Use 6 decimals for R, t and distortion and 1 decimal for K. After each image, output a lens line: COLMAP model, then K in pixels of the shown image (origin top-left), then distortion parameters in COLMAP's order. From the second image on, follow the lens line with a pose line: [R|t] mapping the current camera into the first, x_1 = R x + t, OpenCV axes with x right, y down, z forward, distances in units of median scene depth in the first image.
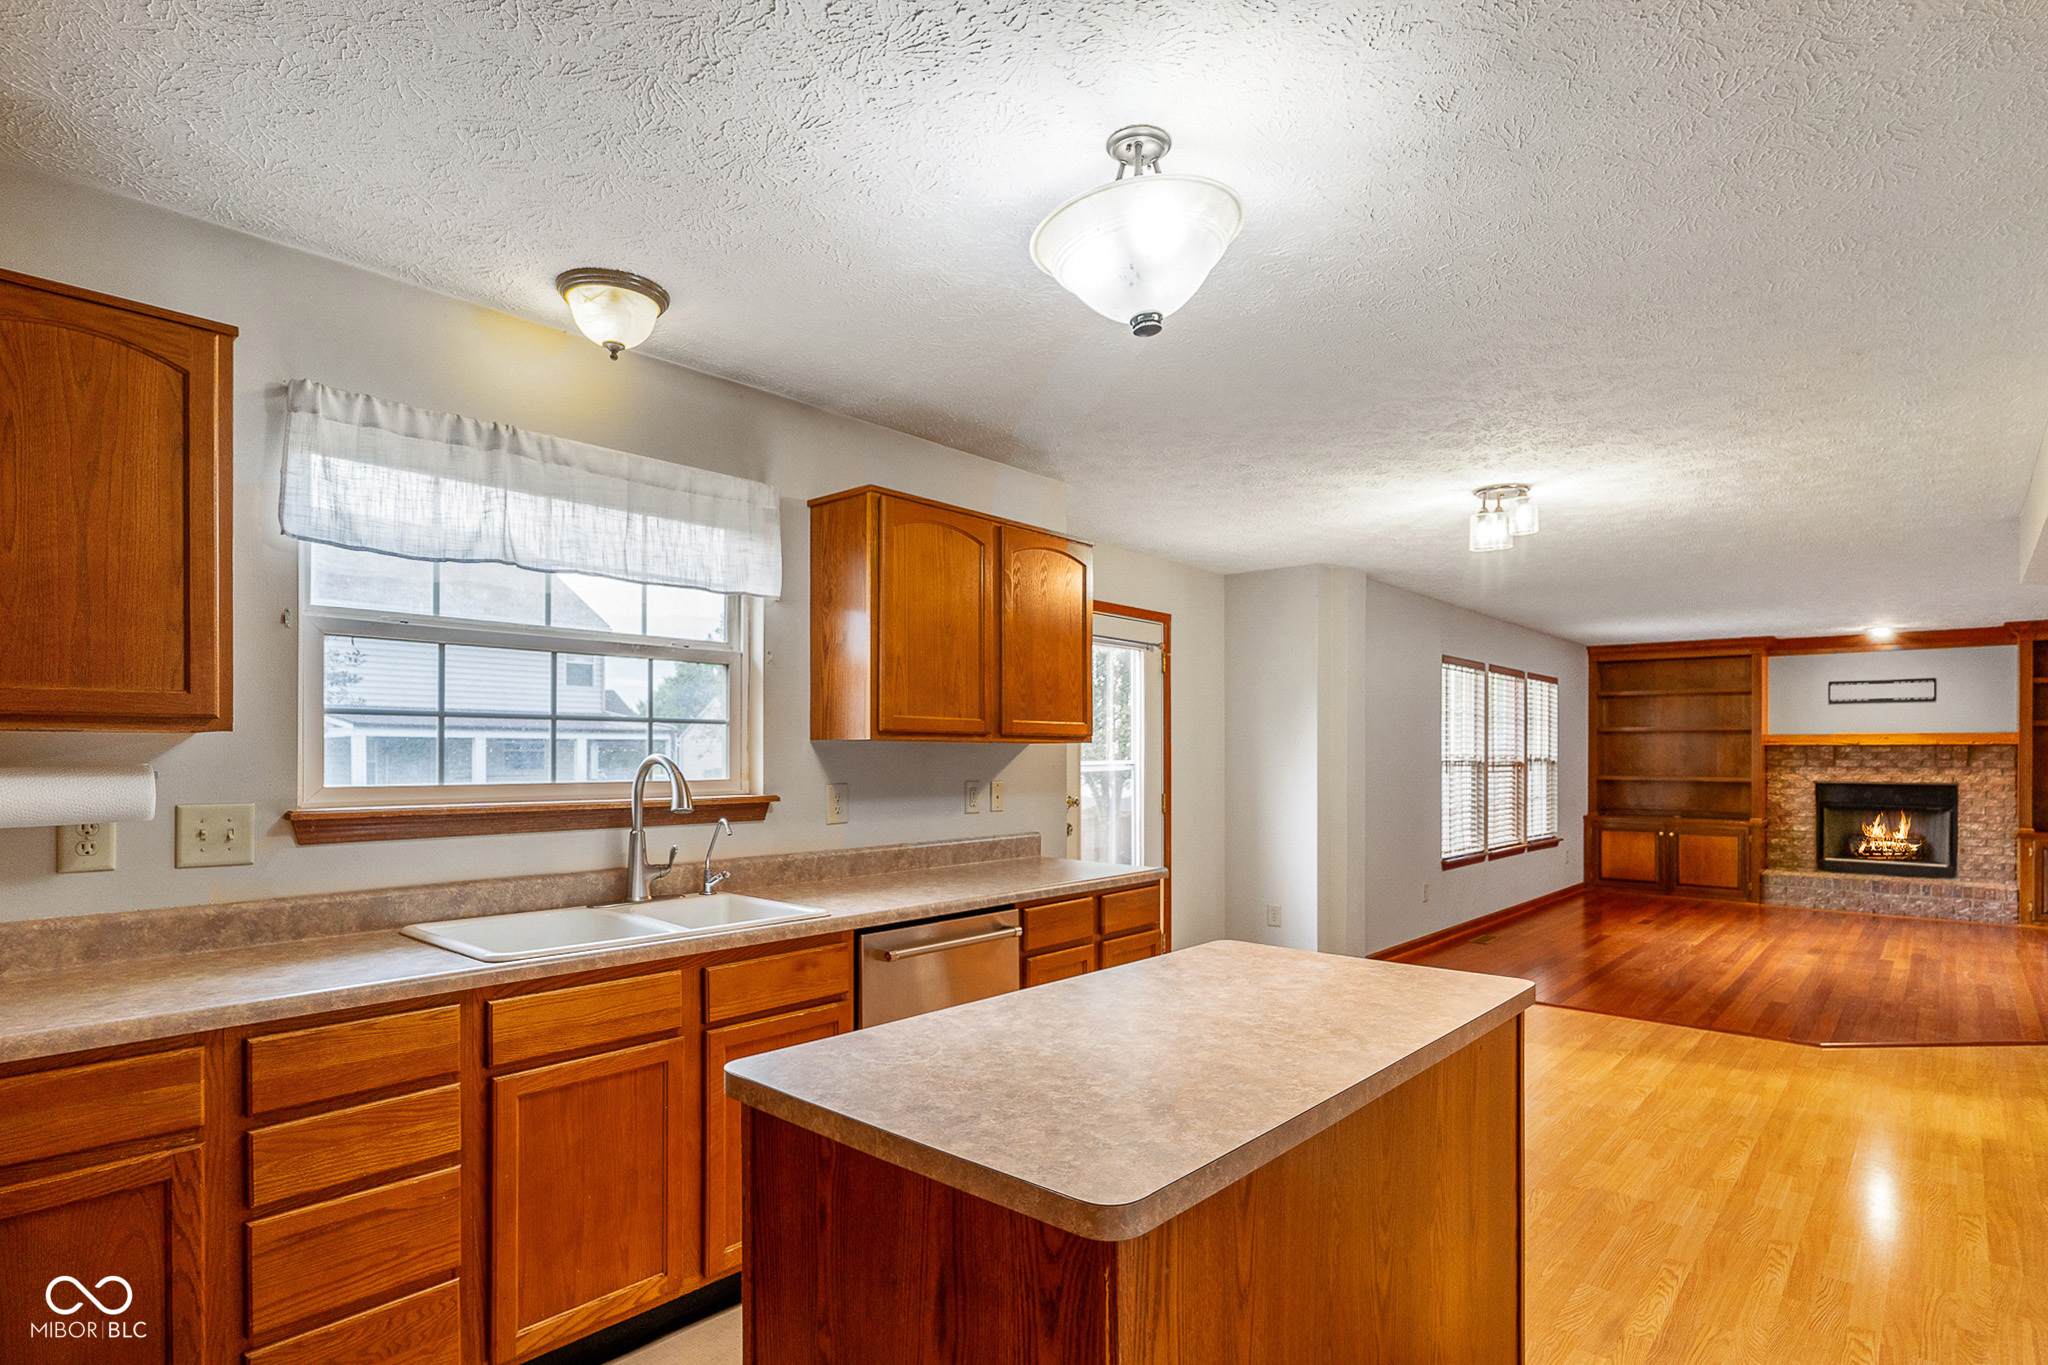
lens RADIAL K [[1038.1, 0, 1042.5], [0, 1038.1, 750.1], [0, 0, 1]] dist [0.003224, 0.003818]
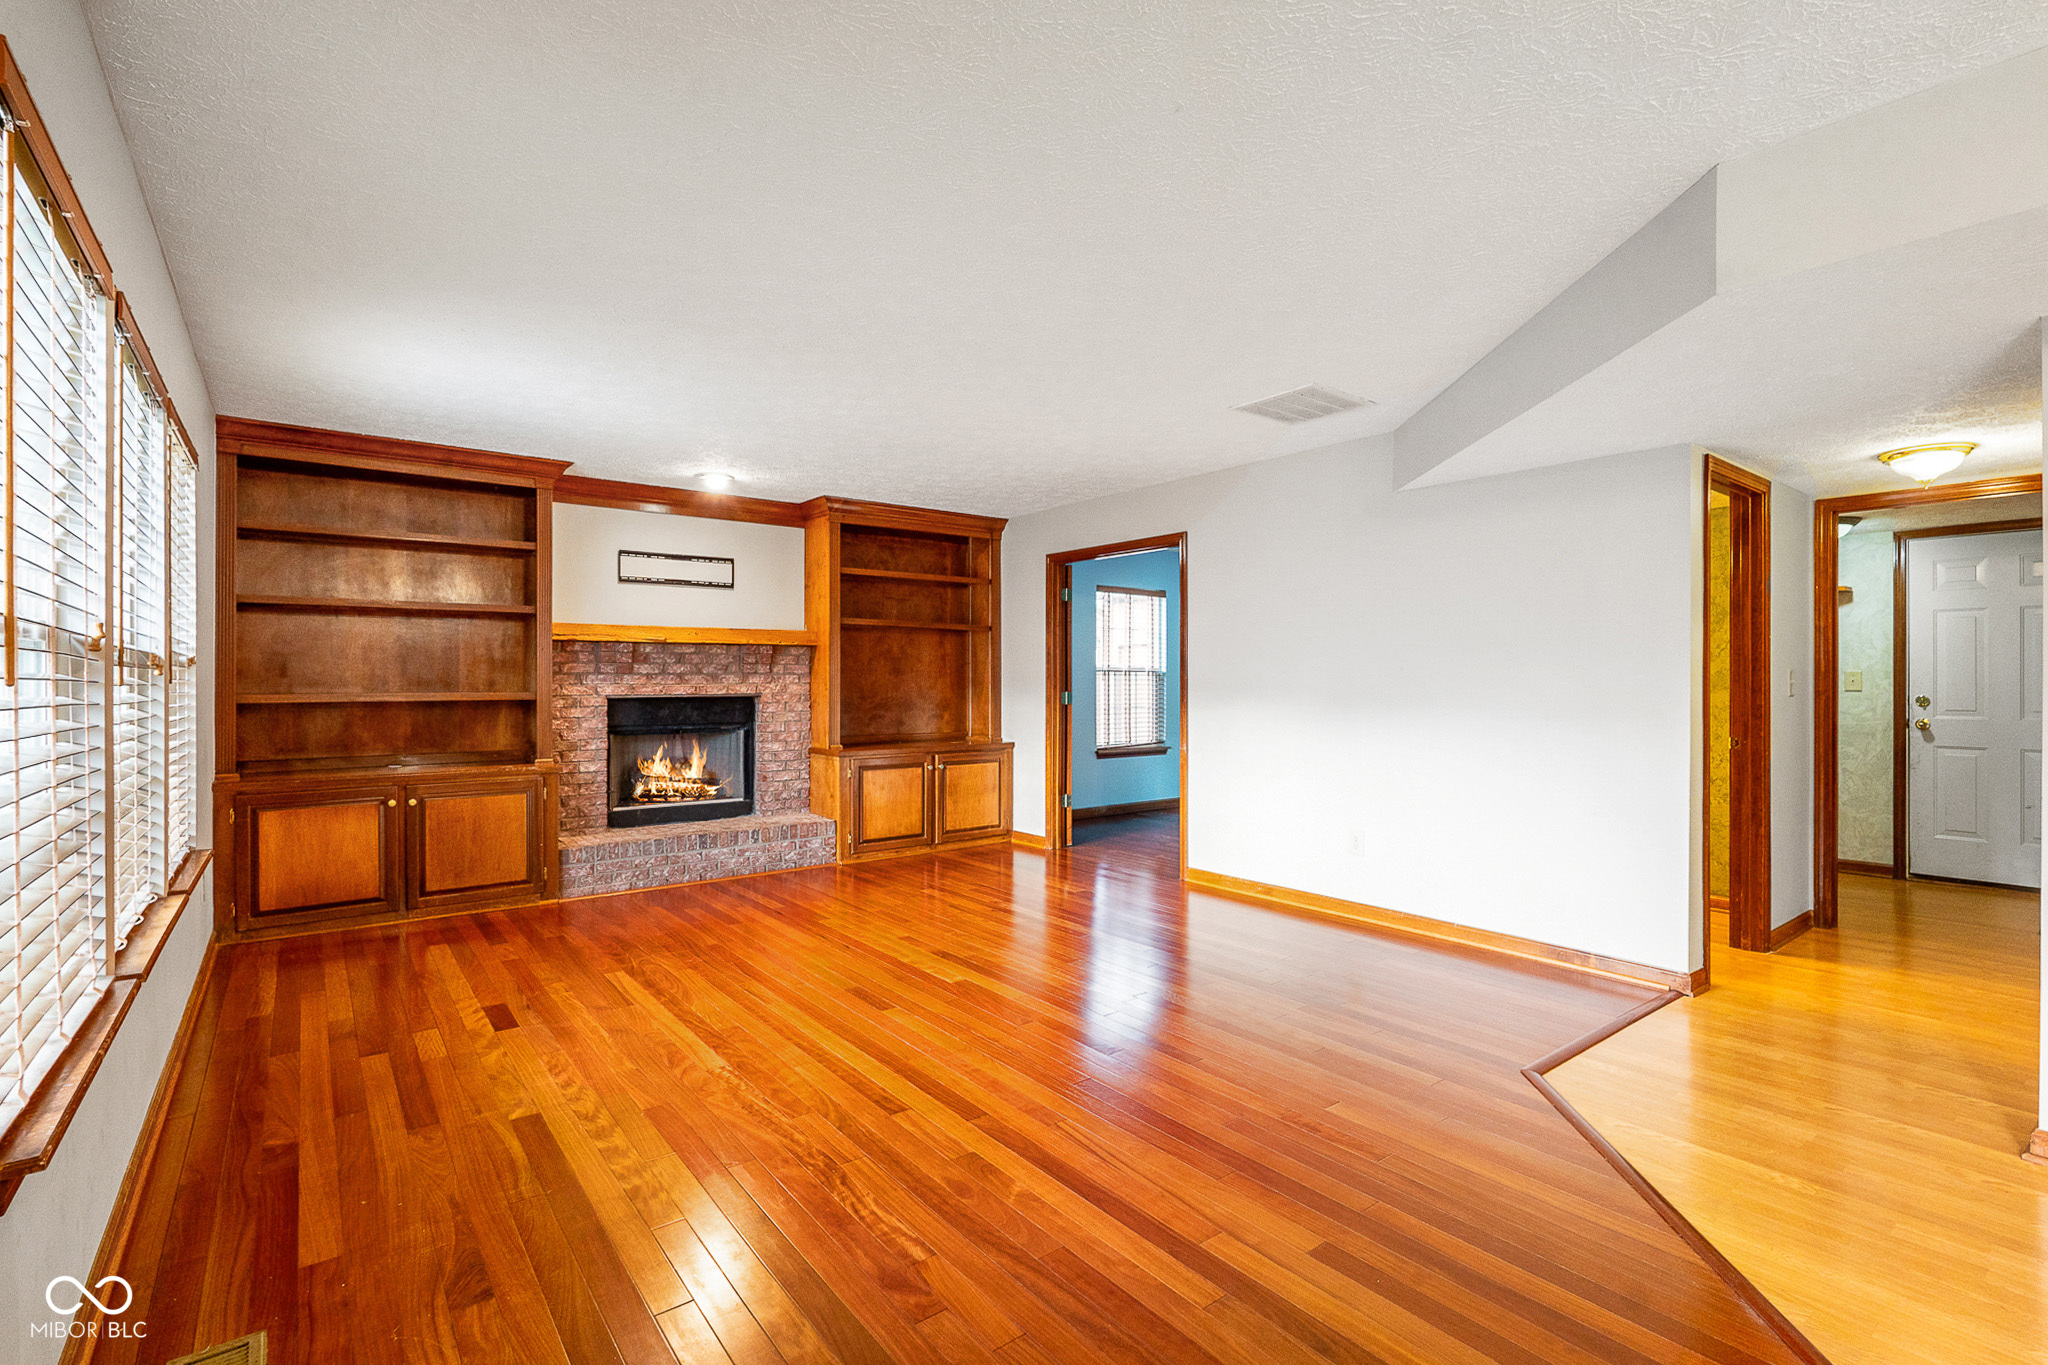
lens RADIAL K [[954.8, 0, 1035.3], [0, 954.8, 677.6], [0, 0, 1]] dist [0.003382, -0.001805]
pose [[0.204800, -0.003457, 0.978798, 0.206501], [-0.001032, 0.999992, 0.003748, 0.016423], [-0.978803, -0.001778, 0.204795, 0.633229]]
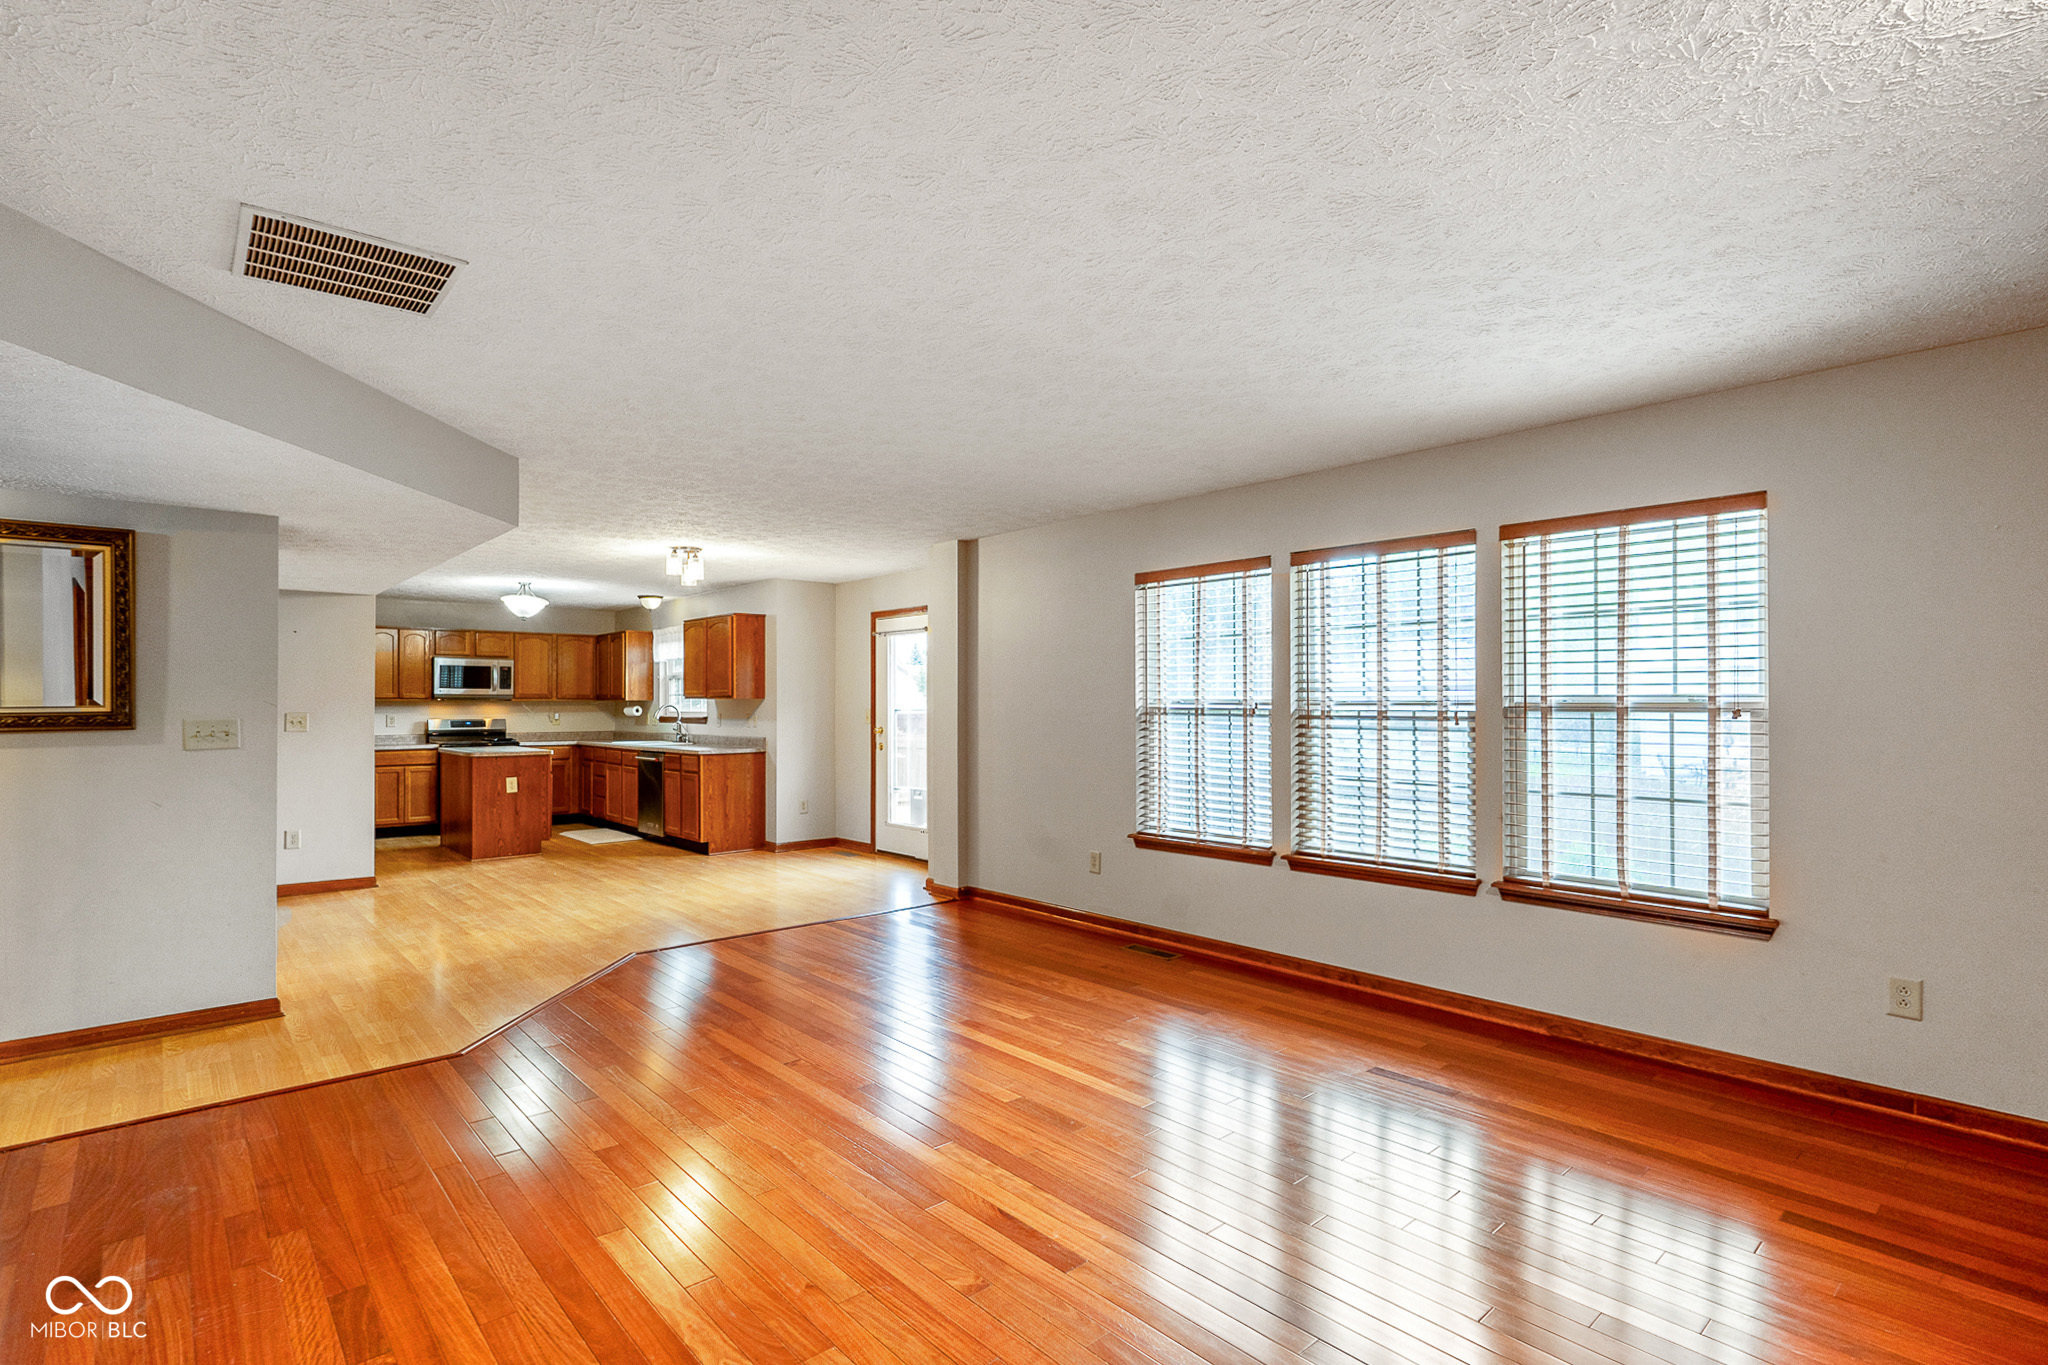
lens RADIAL K [[987.9, 0, 1017.6], [0, 987.9, 698.6], [0, 0, 1]] dist [-0.004949, -0.002989]
pose [[-0.130255, -0.010007, -0.991430, 0.923534], [0.004739, 0.999931, -0.010716, 0.008732], [0.991469, -0.006094, -0.130198, 0.815279]]
